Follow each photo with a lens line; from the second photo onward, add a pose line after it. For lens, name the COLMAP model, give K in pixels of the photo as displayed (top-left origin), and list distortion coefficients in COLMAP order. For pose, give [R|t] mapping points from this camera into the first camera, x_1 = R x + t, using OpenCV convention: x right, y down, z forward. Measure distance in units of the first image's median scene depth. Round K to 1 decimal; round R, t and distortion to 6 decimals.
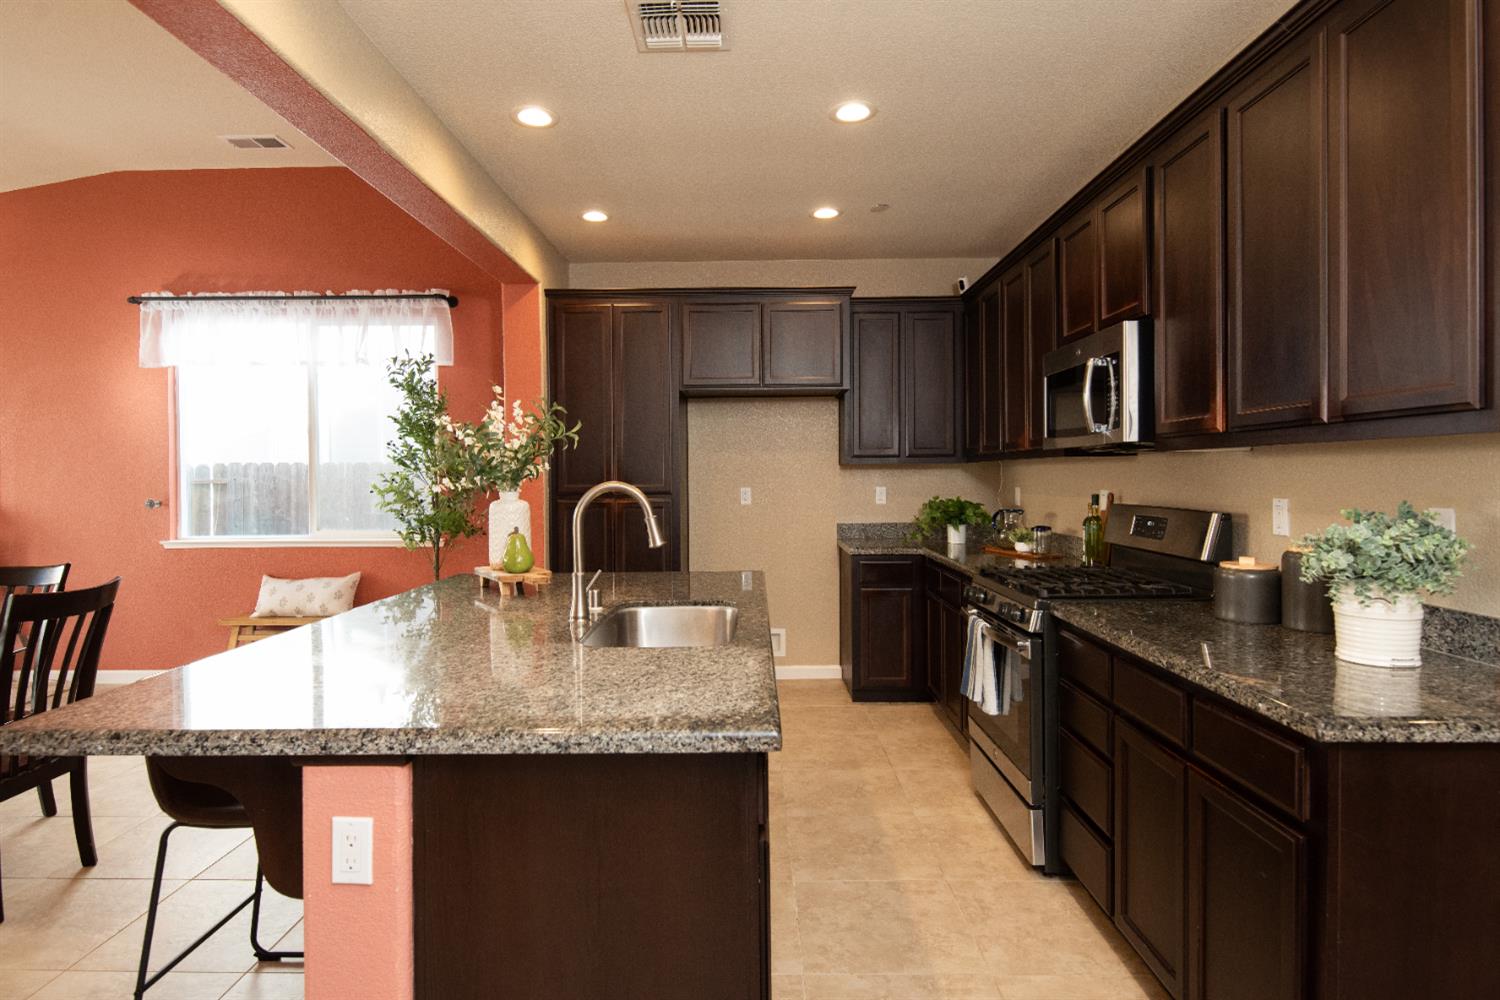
lens RADIAL K [[761.6, 0, 720.1], [0, 761.6, 484.1], [0, 0, 1]] dist [0.008339, -0.000562]
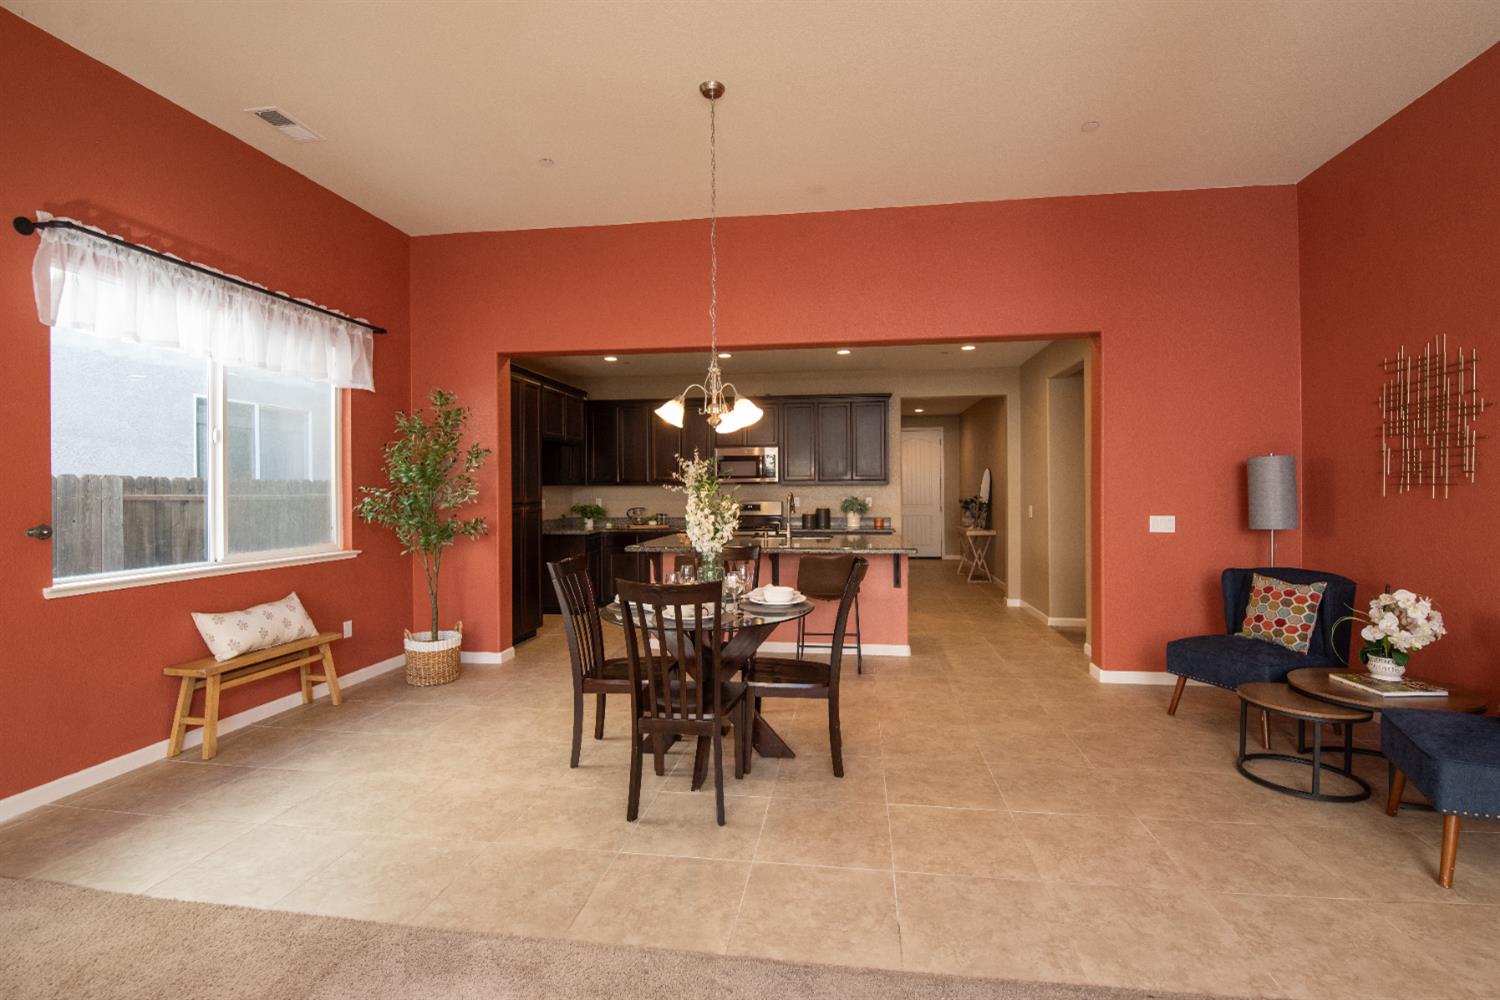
lens RADIAL K [[667.7, 0, 756.6], [0, 667.7, 496.4], [0, 0, 1]] dist [-0.016881, -0.003235]
pose [[0.106174, -0.003879, 0.994340, -1.249379], [0.010027, 0.999946, 0.002830, -0.000504], [-0.994297, 0.009670, 0.106207, 0.340963]]
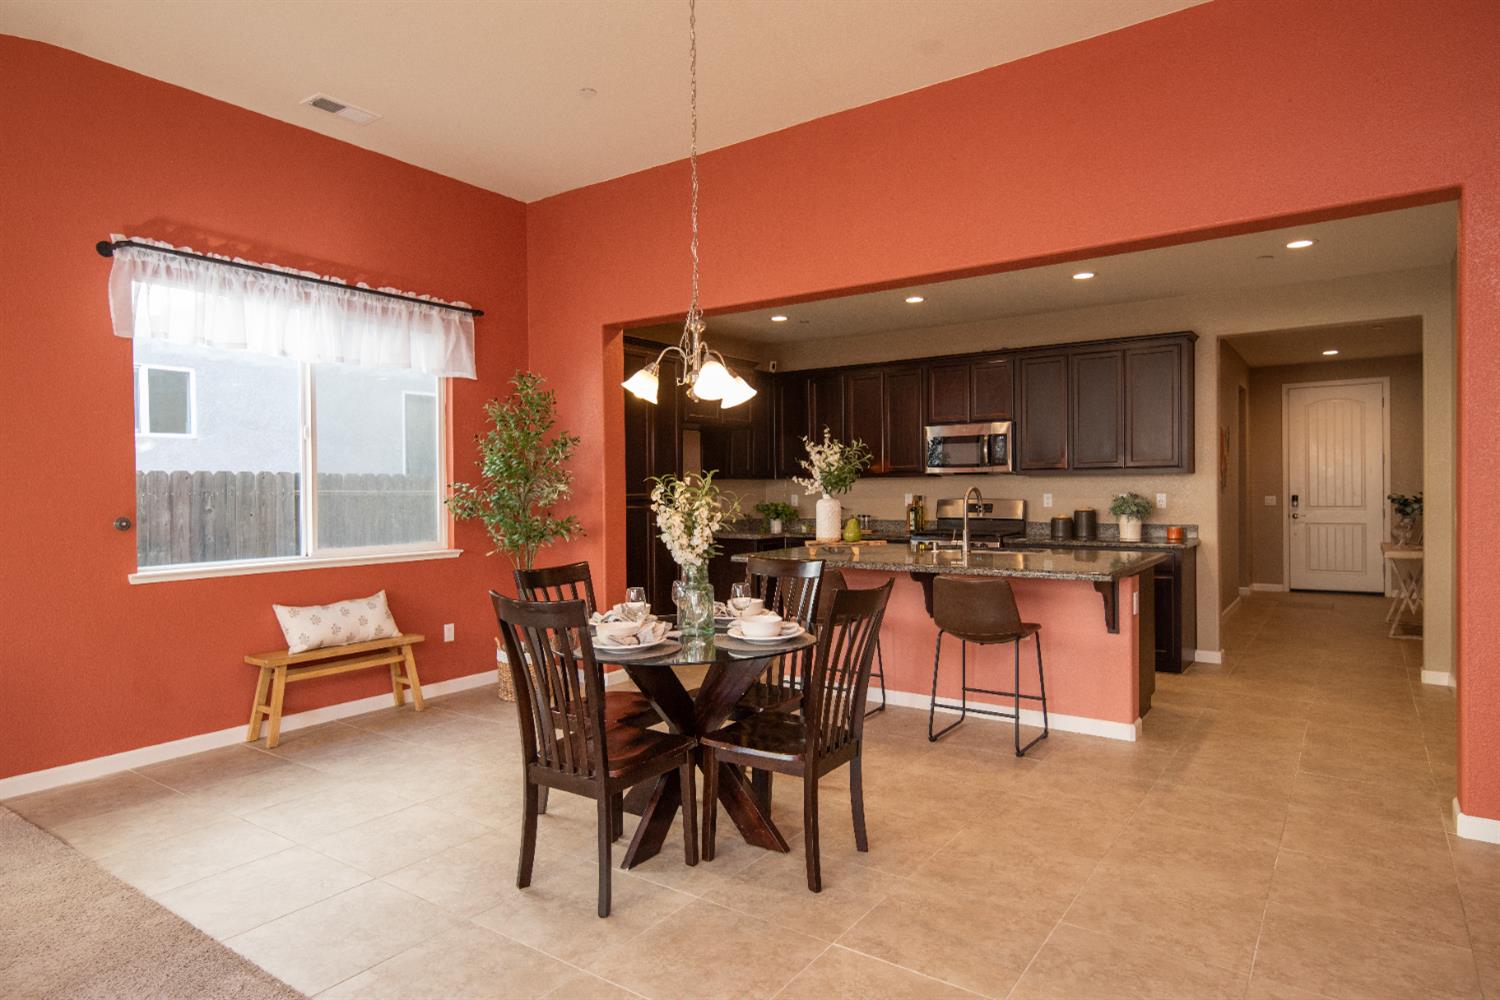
lens RADIAL K [[854.8, 0, 748.4], [0, 854.8, 502.0], [0, 0, 1]] dist [0.007530, 0.001113]
pose [[0.550775, -0.012717, 0.834557, -1.111896], [0.009952, 0.999913, 0.008669, 0.003624], [-0.834595, 0.003530, 0.550853, 0.055772]]
